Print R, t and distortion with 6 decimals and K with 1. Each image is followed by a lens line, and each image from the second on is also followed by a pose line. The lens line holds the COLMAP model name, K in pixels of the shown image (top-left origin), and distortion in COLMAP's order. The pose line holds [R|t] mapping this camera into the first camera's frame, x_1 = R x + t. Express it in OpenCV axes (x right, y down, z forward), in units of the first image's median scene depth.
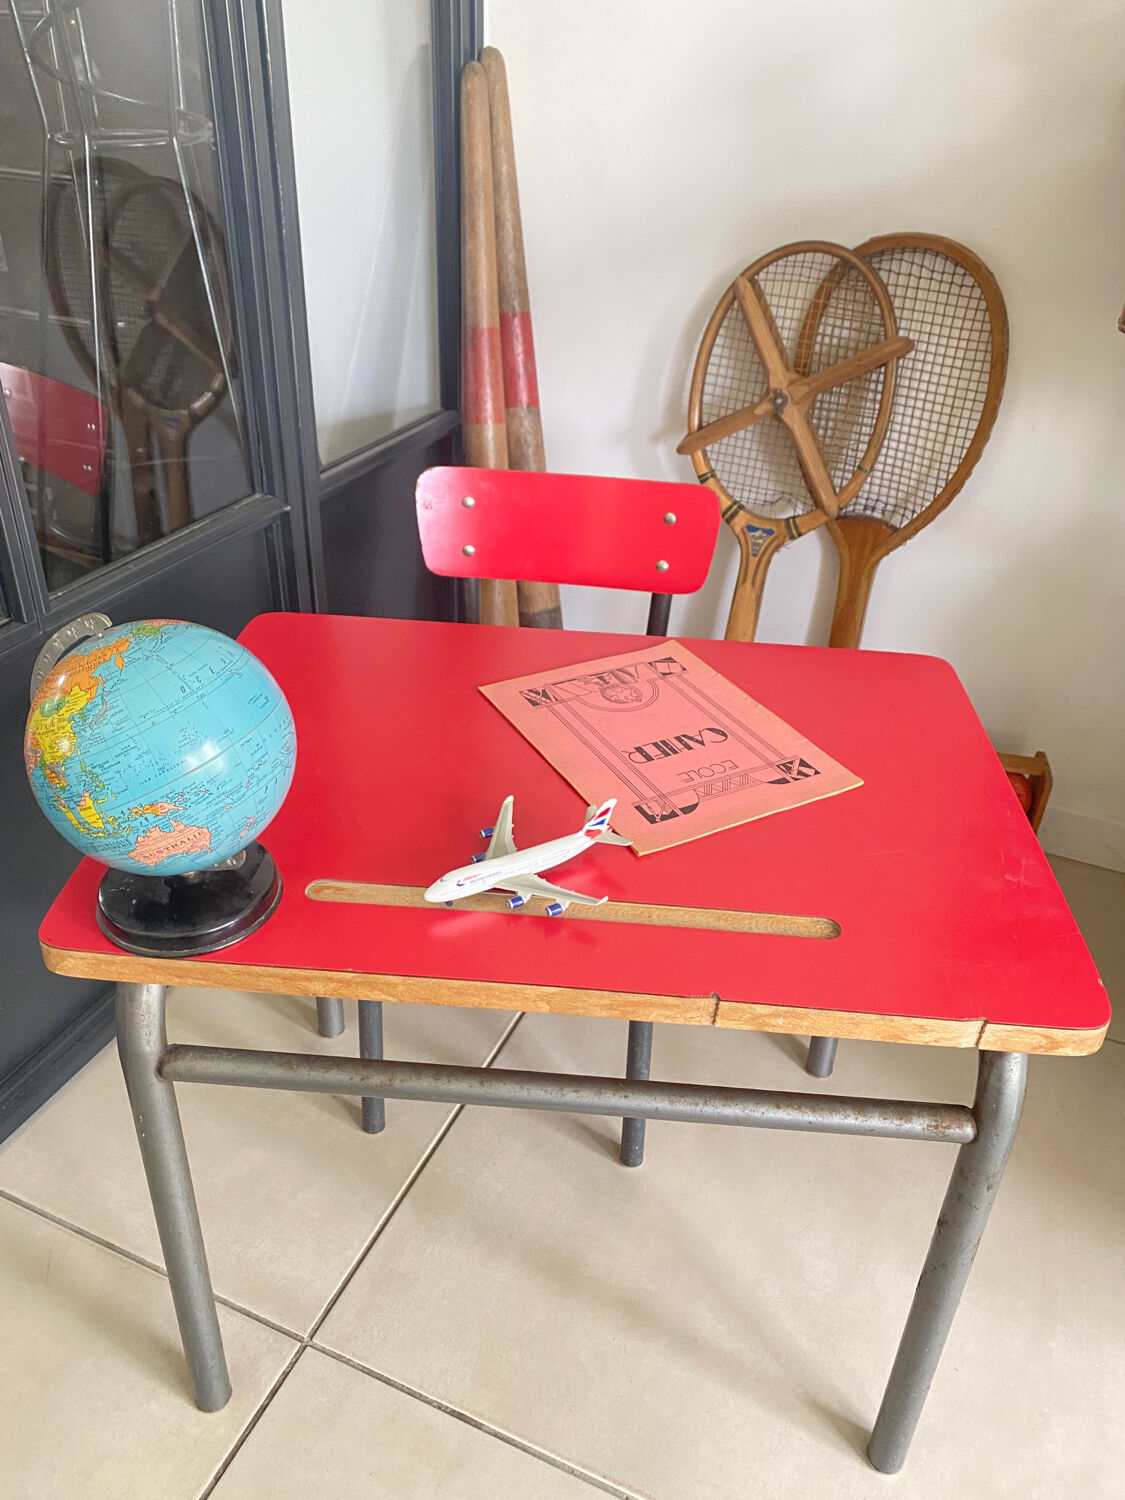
lens RADIAL K [[1161.0, 0, 569.1], [0, 1161.0, 730.6], [0, 0, 1]] dist [0.012744, -0.009680]
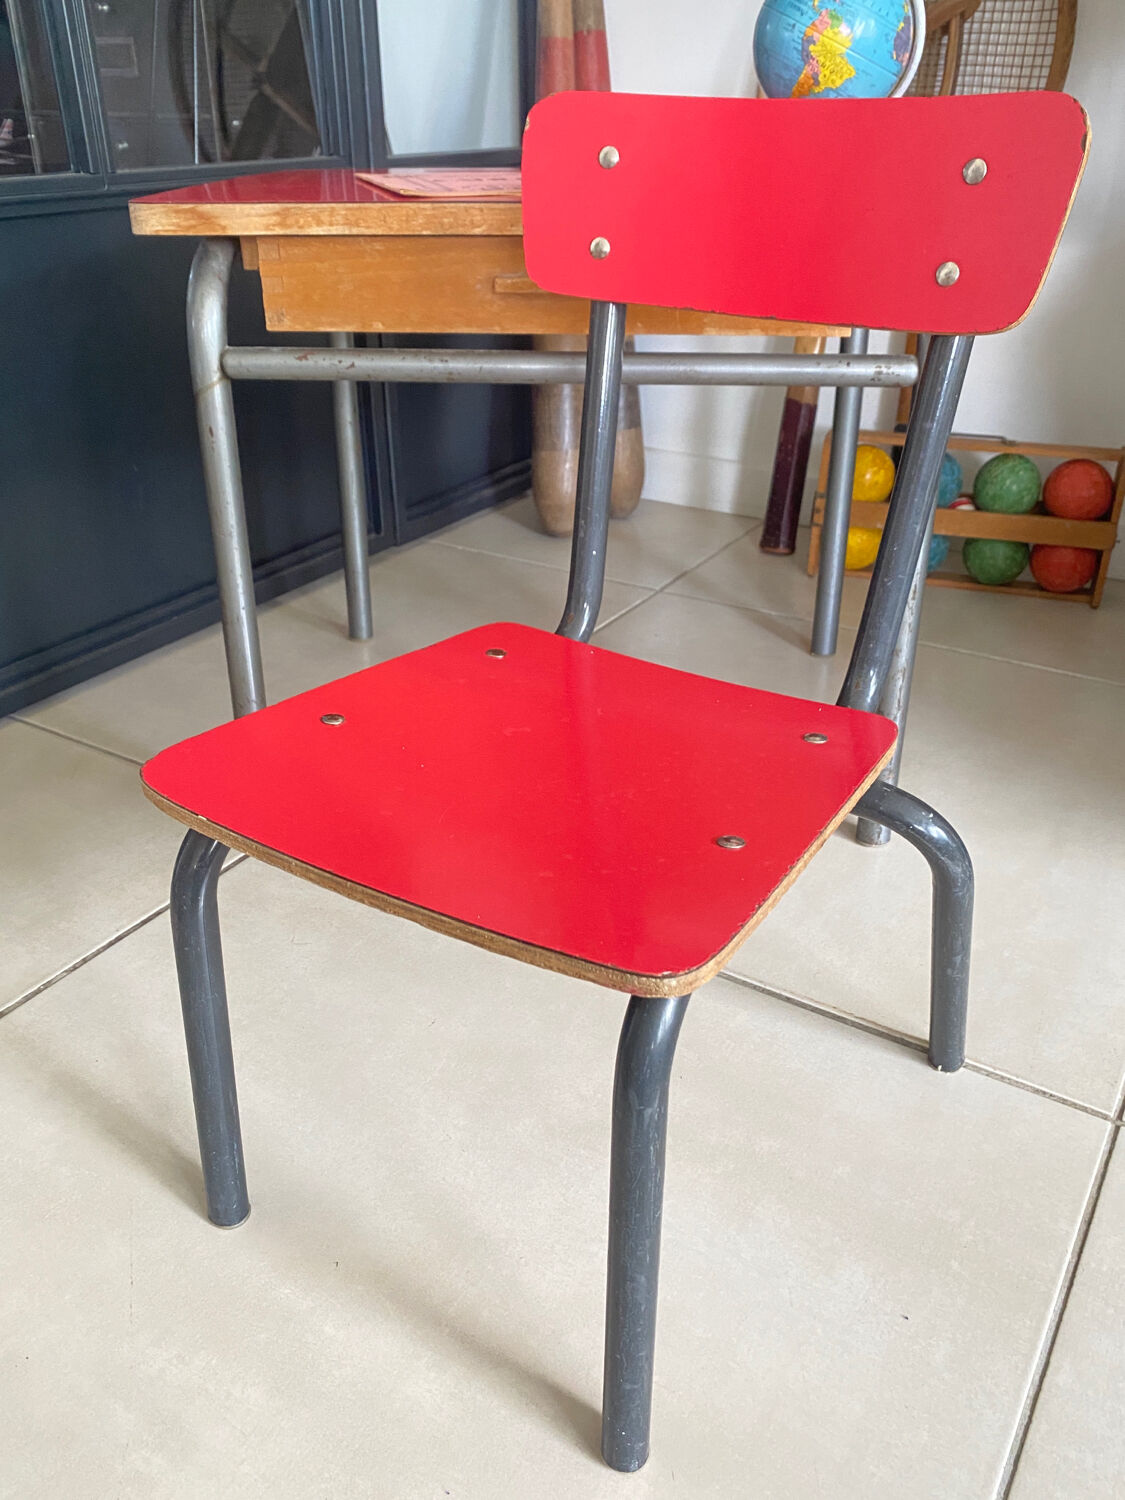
lens RADIAL K [[1255.4, 0, 561.4], [0, 1255.4, 741.4], [0, 0, 1]] dist [0.011528, -0.005509]
pose [[0.988754, 0.029917, -0.146525, 0.118499], [-0.039464, 0.997253, -0.062690, 0.360777], [0.144247, 0.067767, 0.987219, -0.057188]]
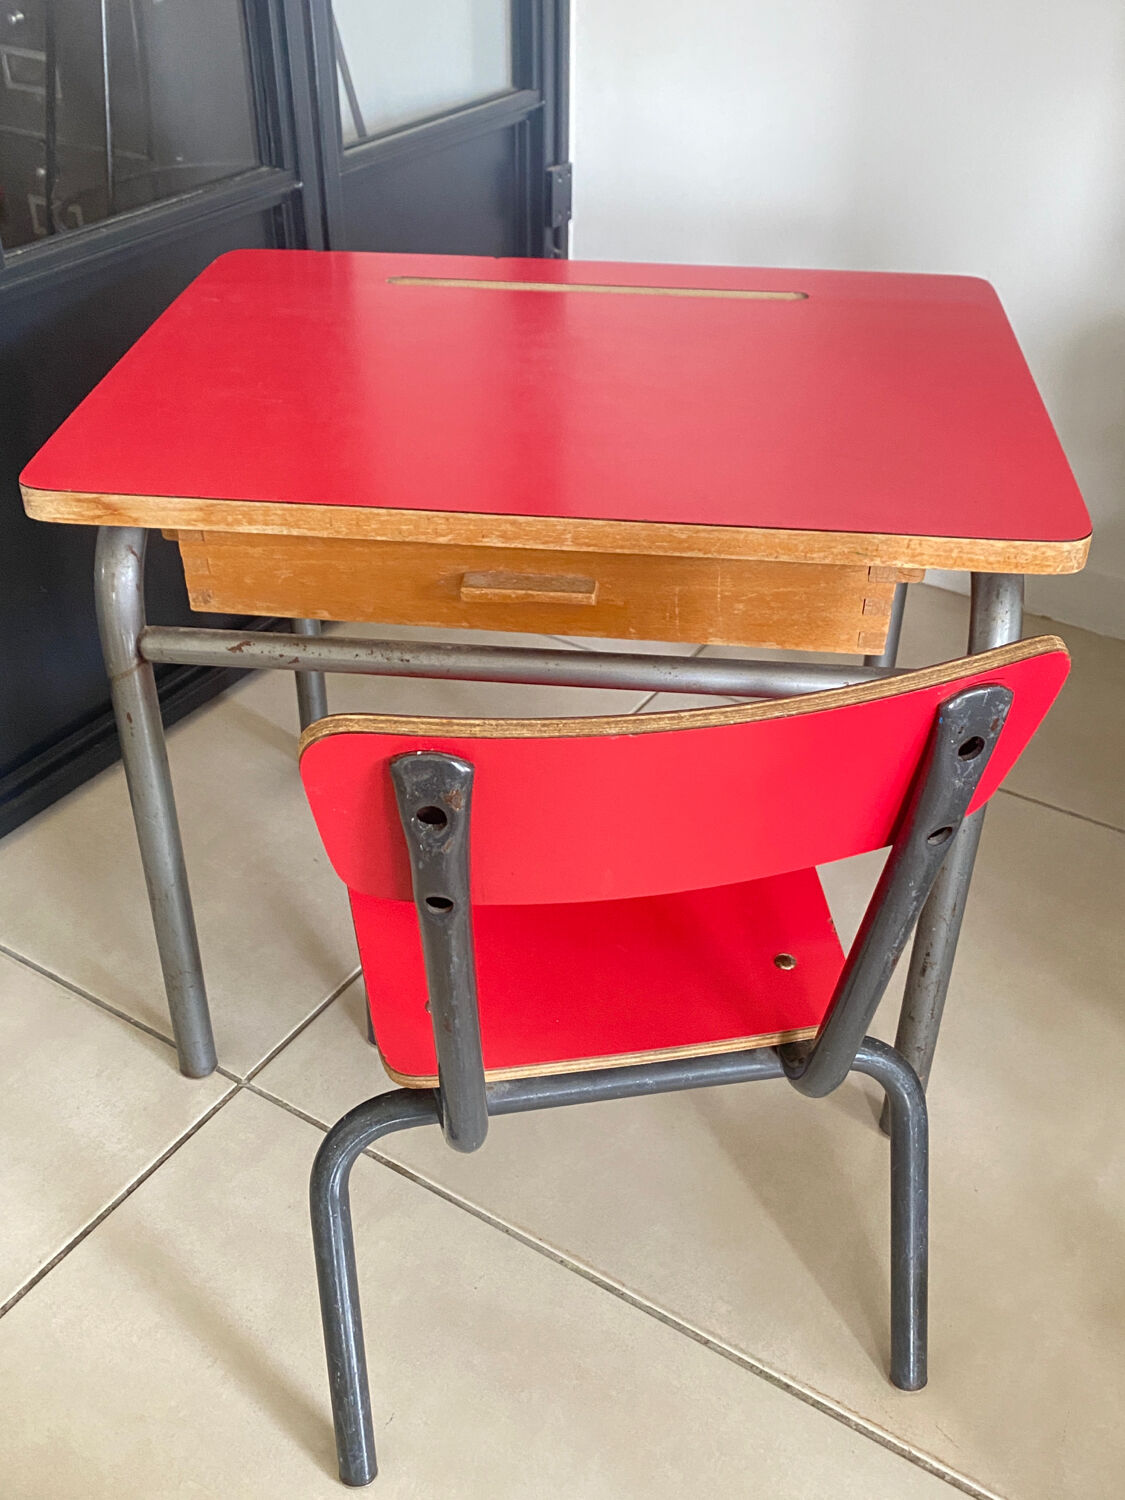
lens RADIAL K [[1485.8, 0, 569.9], [0, 1485.8, 733.9], [0, 0, 1]] dist [0.014143, 0.000000]
pose [[0.987976, 0.063935, -0.140772, 0.121332], [-0.053512, 0.995623, 0.076620, 0.105211], [0.145054, -0.068165, 0.987073, -0.065200]]
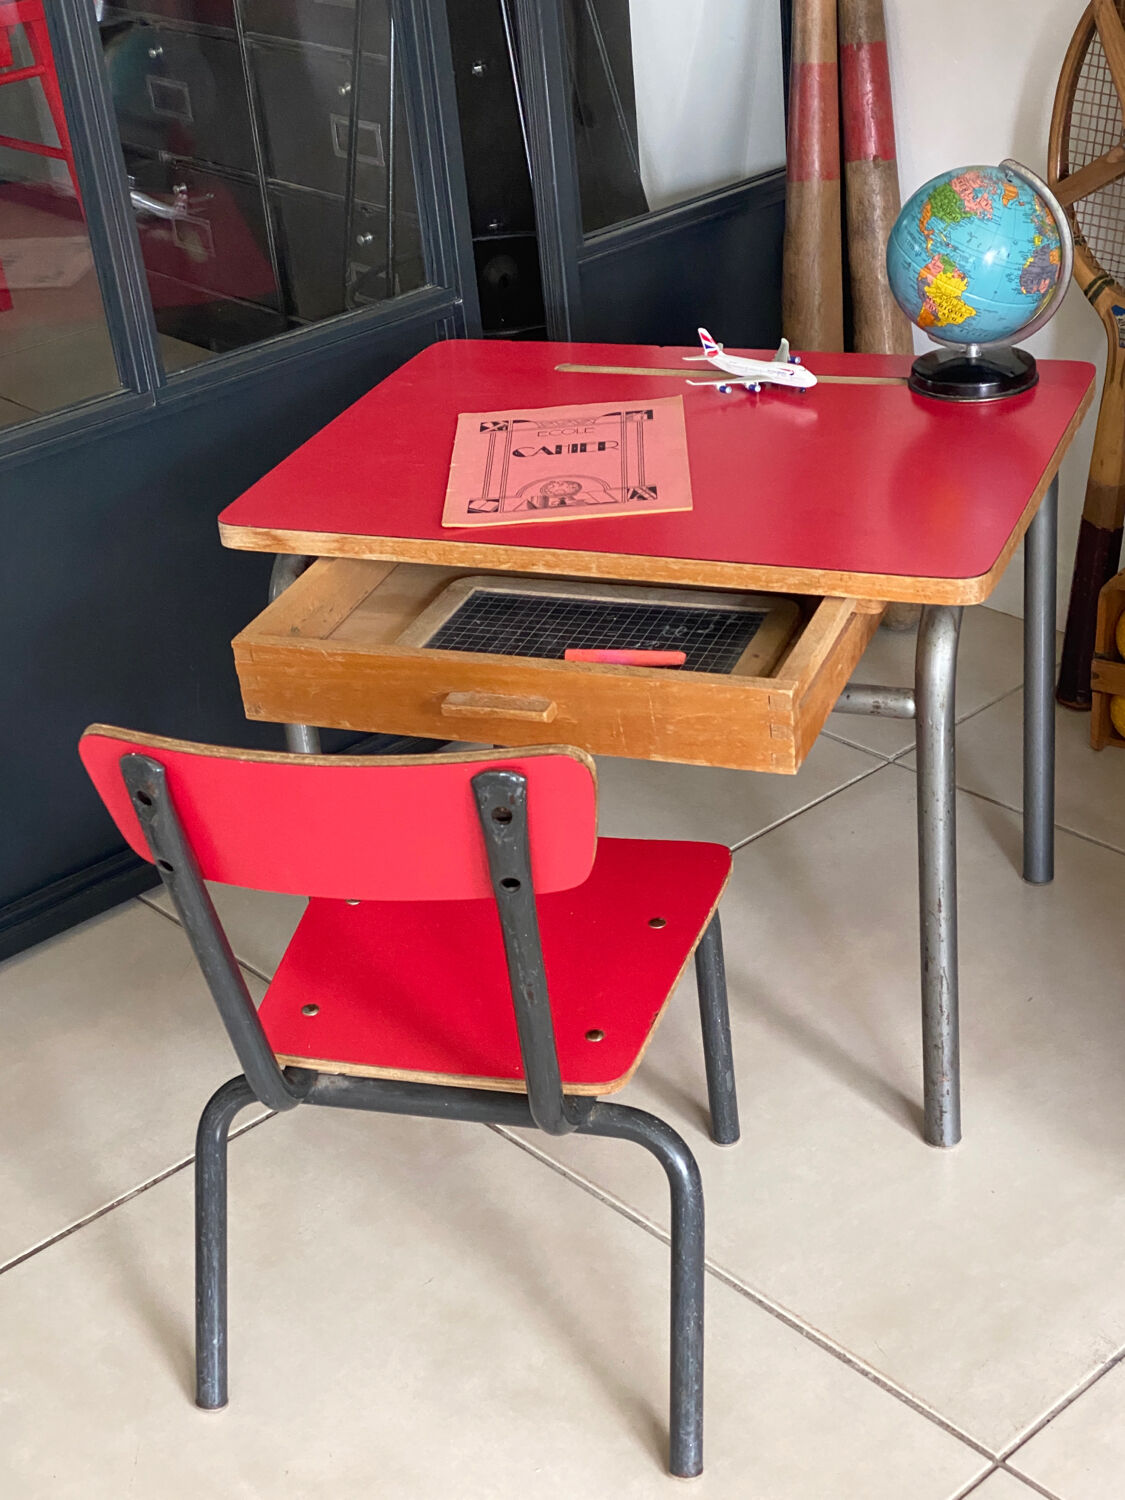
lens RADIAL K [[2323.7, 0, 543.2], [0, 2323.7, 728.9], [0, 0, 1]] dist [0.092627, 0.000000]
pose [[0.897625, 0.090799, -0.431306, 0.543306], [-0.109144, 0.993864, -0.017918, 0.181732], [0.427033, 0.063159, 0.902028, -0.580526]]
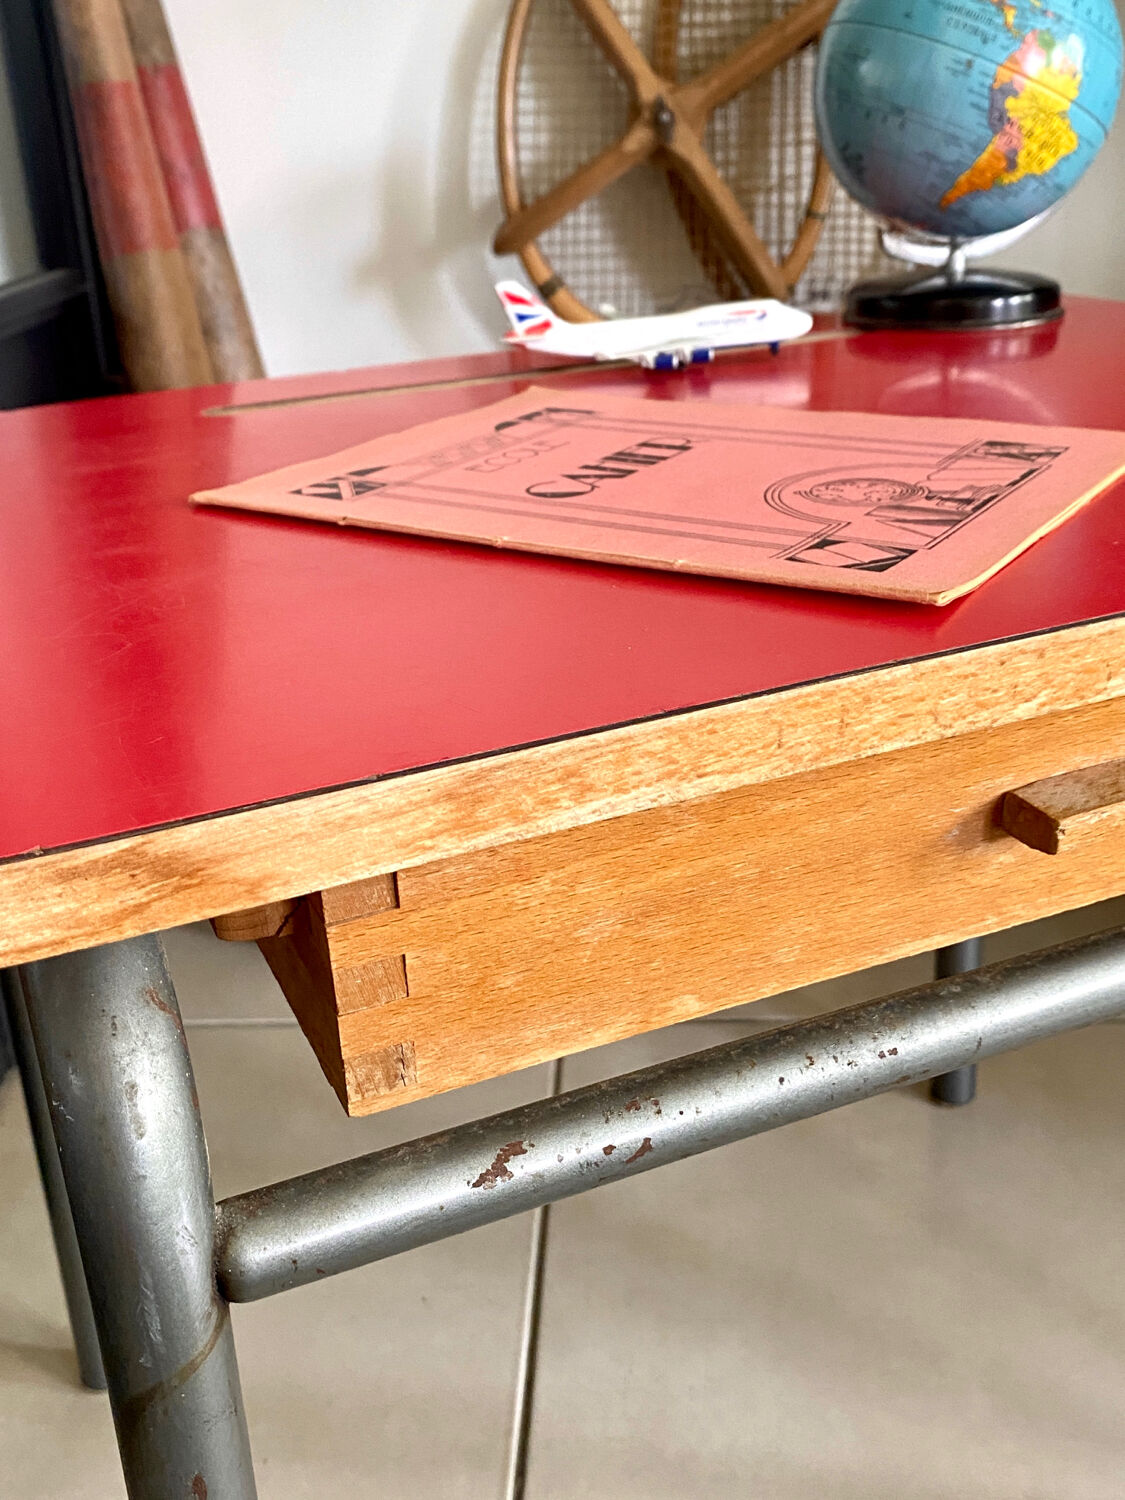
lens RADIAL K [[1582.4, 0, 560.5], [0, 1582.4, 731.2], [0, 0, 1]] dist [-0.011105, 0.000000]
pose [[0.933542, -0.211635, 0.289328, -0.164686], [0.250783, 0.962302, -0.105278, 0.087098], [-0.256140, 0.170840, 0.951423, 0.301432]]
